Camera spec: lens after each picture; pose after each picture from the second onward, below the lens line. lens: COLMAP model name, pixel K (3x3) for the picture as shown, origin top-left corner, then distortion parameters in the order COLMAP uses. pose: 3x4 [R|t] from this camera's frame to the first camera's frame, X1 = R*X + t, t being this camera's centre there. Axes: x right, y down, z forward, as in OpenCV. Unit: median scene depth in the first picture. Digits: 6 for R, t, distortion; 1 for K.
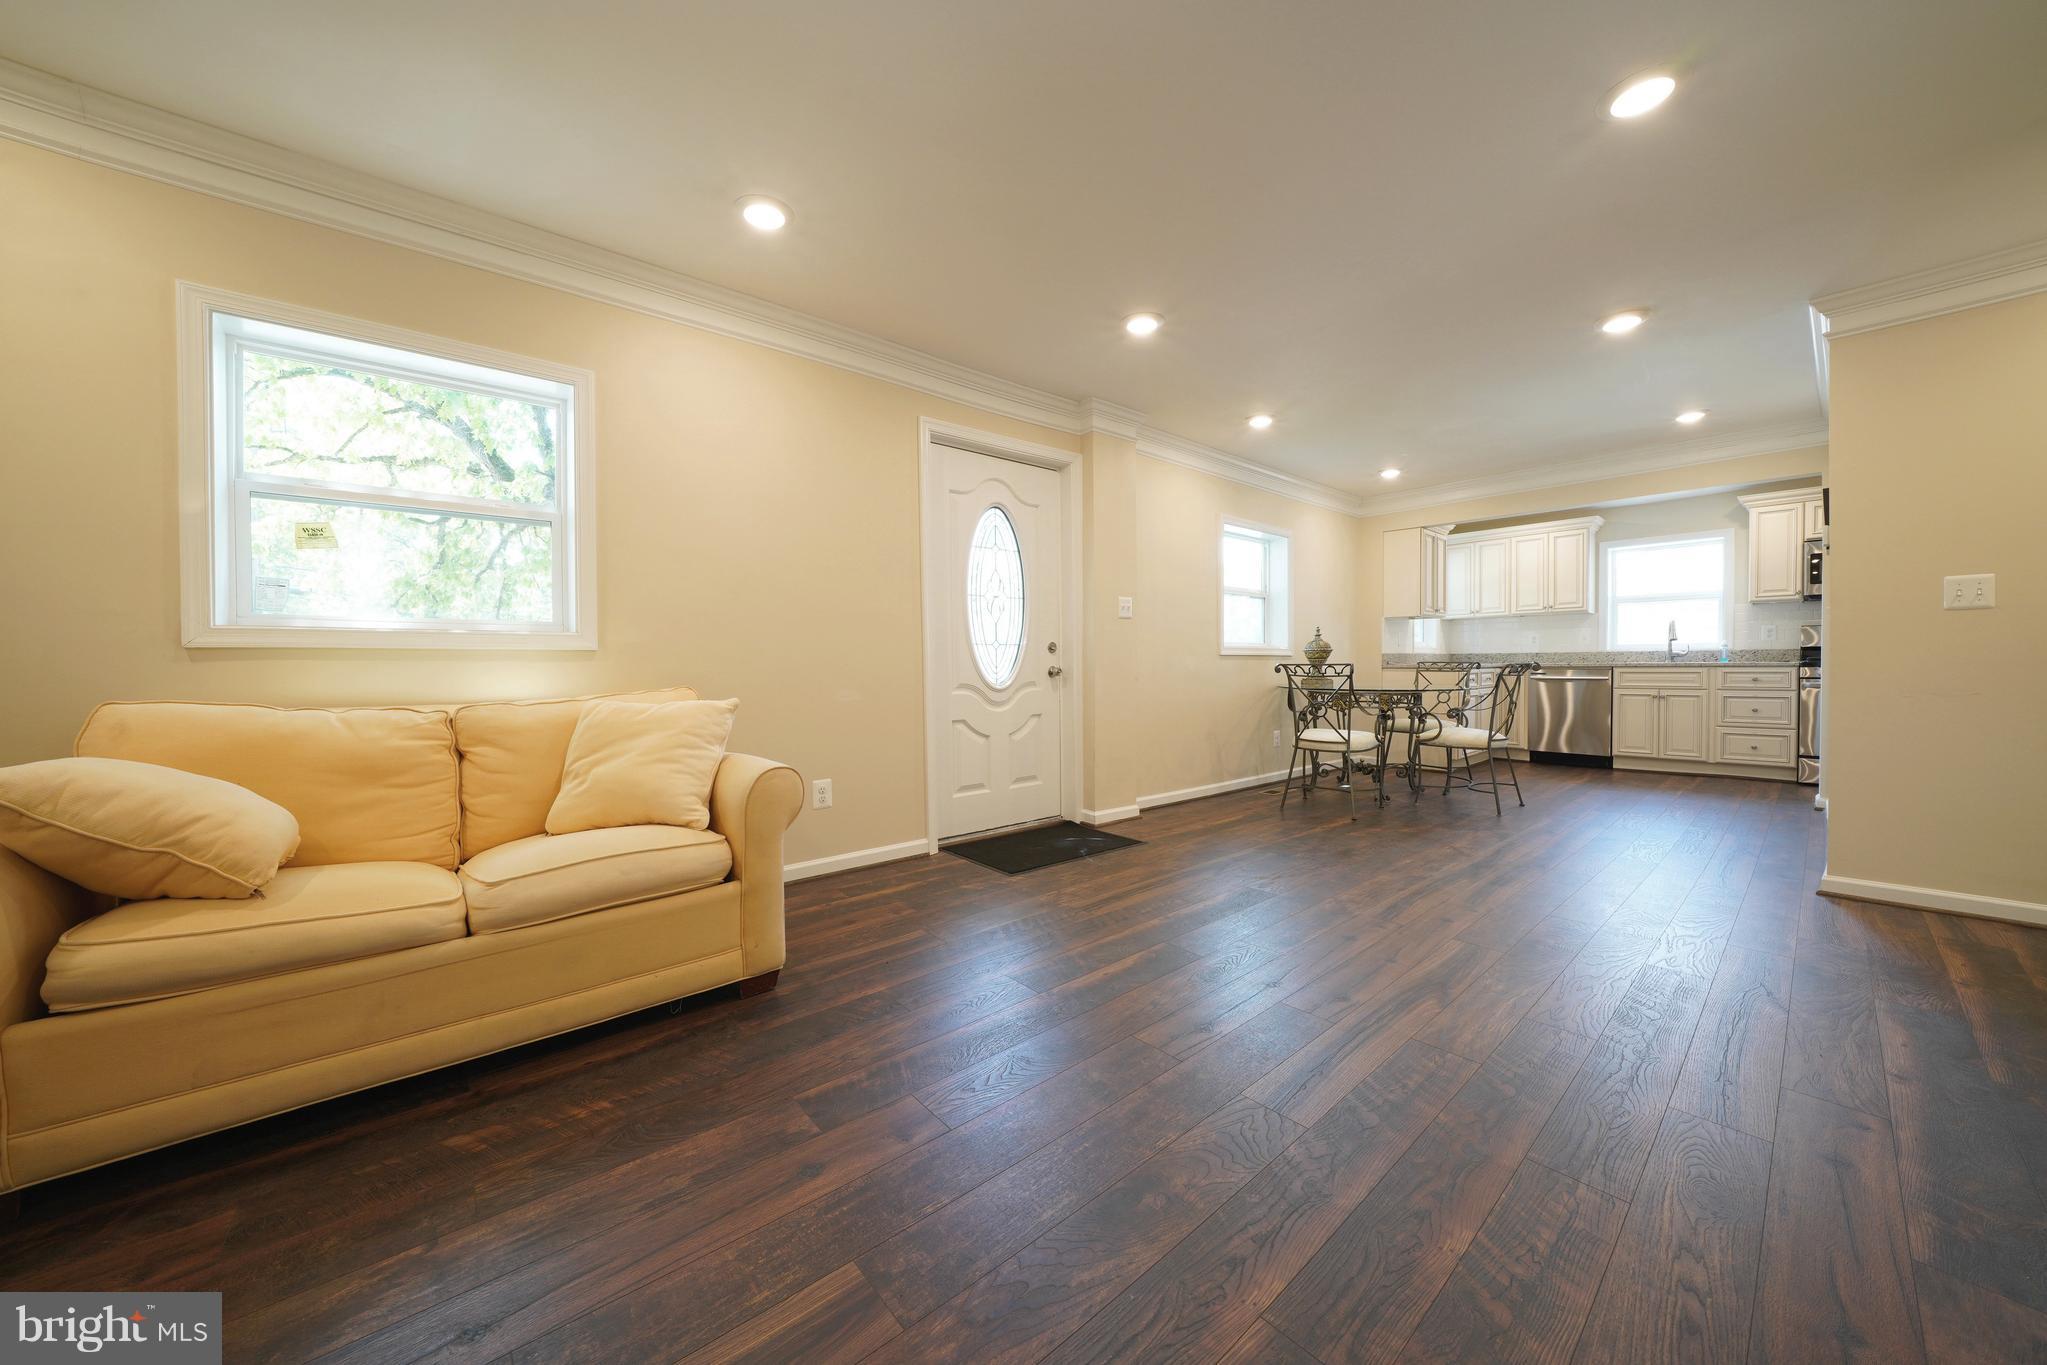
lens RADIAL K [[700.4, 0, 1013.0], [0, 700.4, 678.3], [0, 0, 1]] dist [-0.025675, 0.000150]
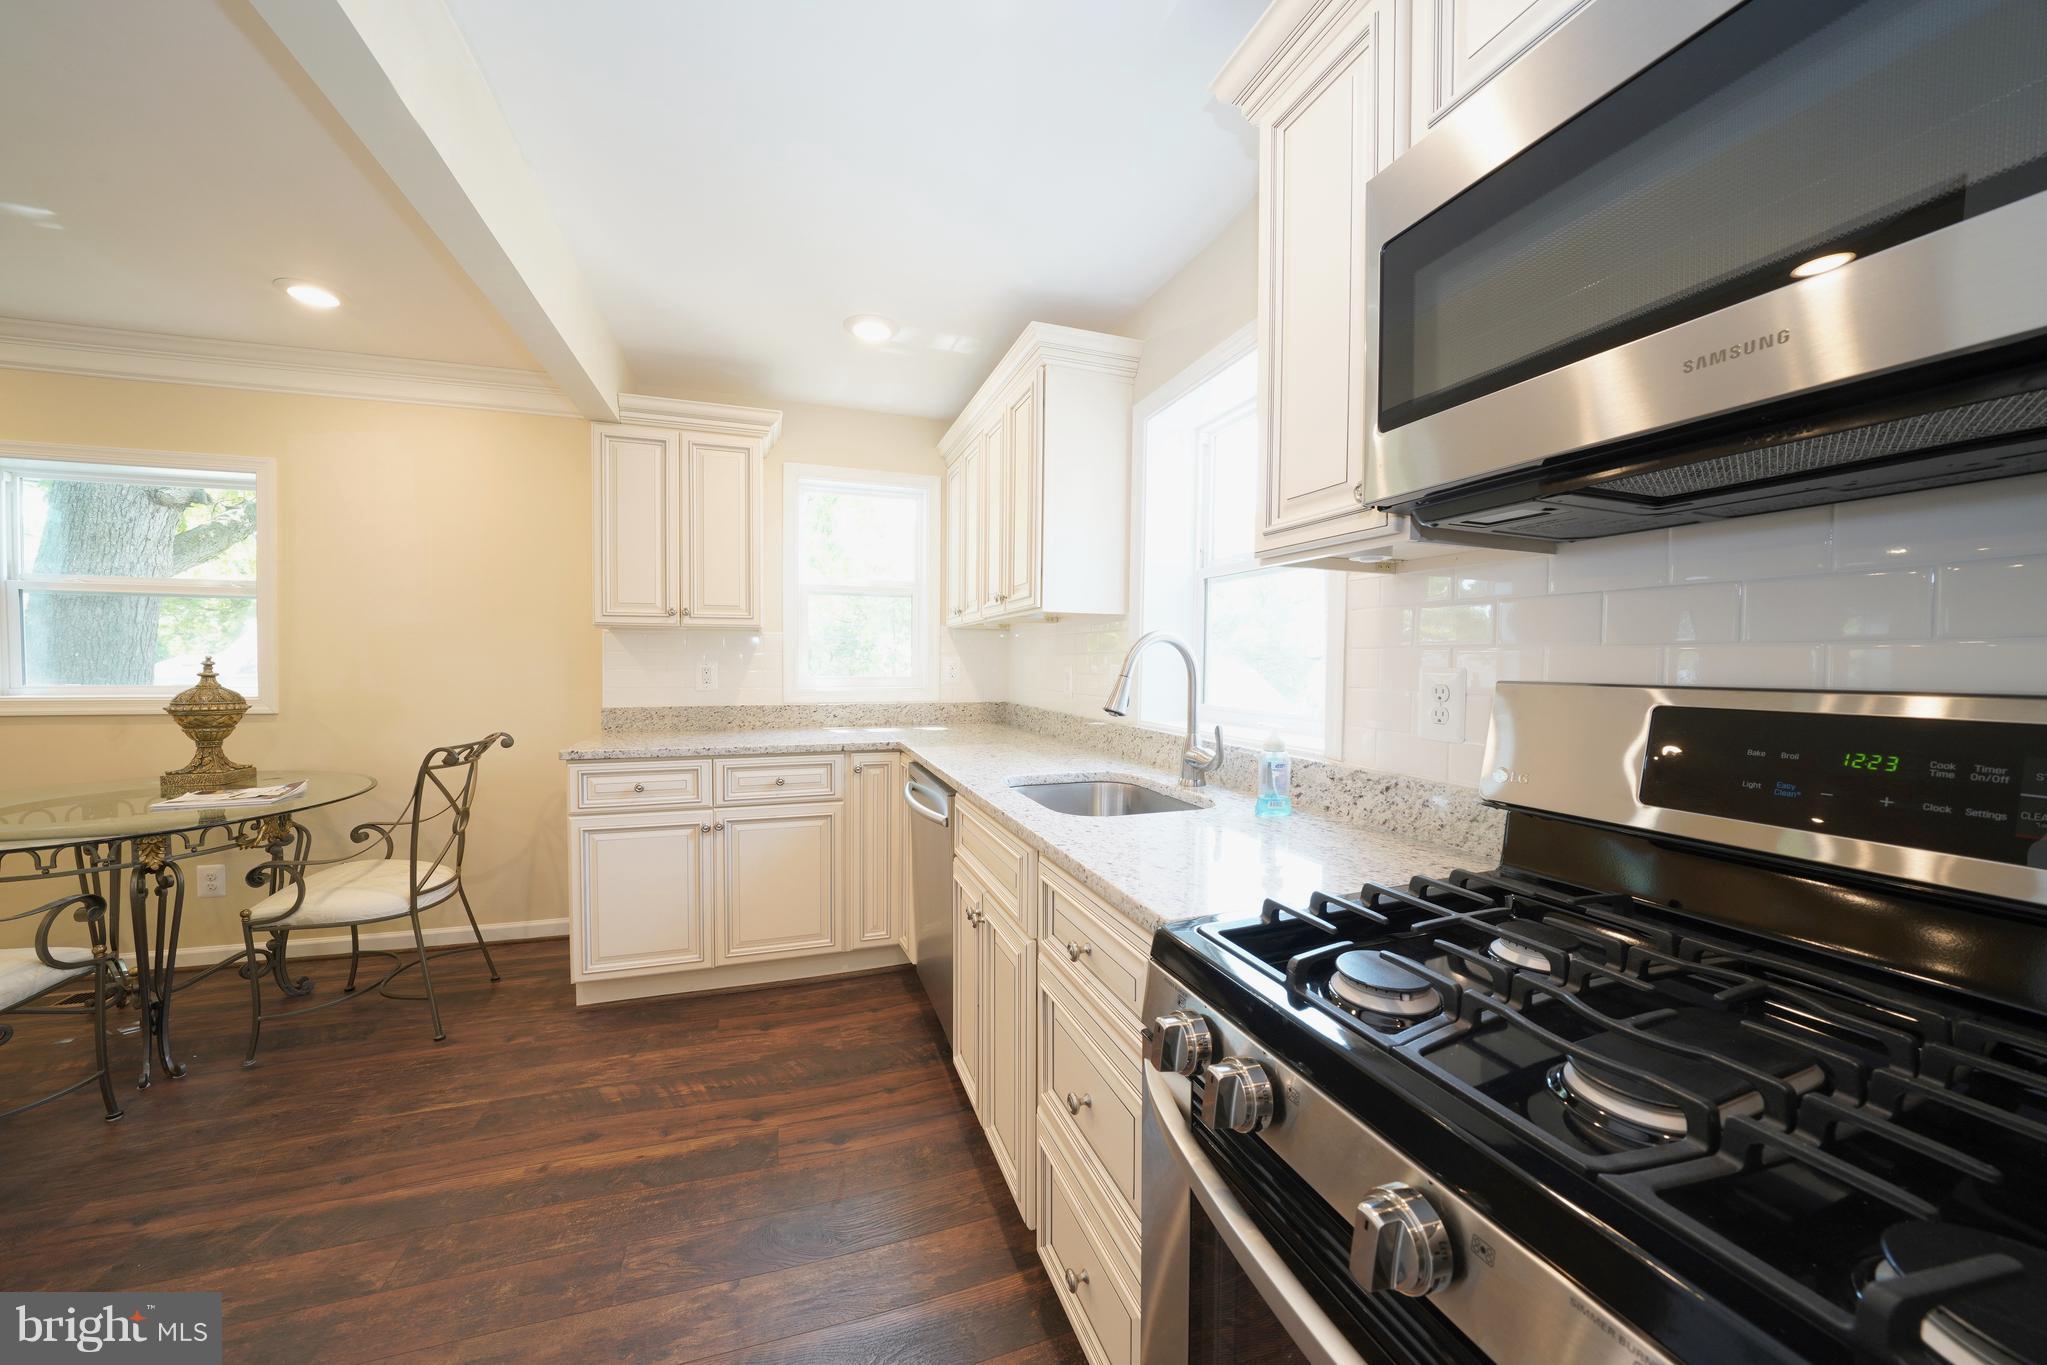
lens RADIAL K [[700.4, 0, 1013.0], [0, 700.4, 678.3], [0, 0, 1]] dist [-0.025675, 0.000150]
pose [[0.930177, 0.023939, -0.366329, 1.019406], [-0.020887, 0.999706, 0.012292, -0.071582], [0.366515, -0.003782, 0.930404, 0.714040]]
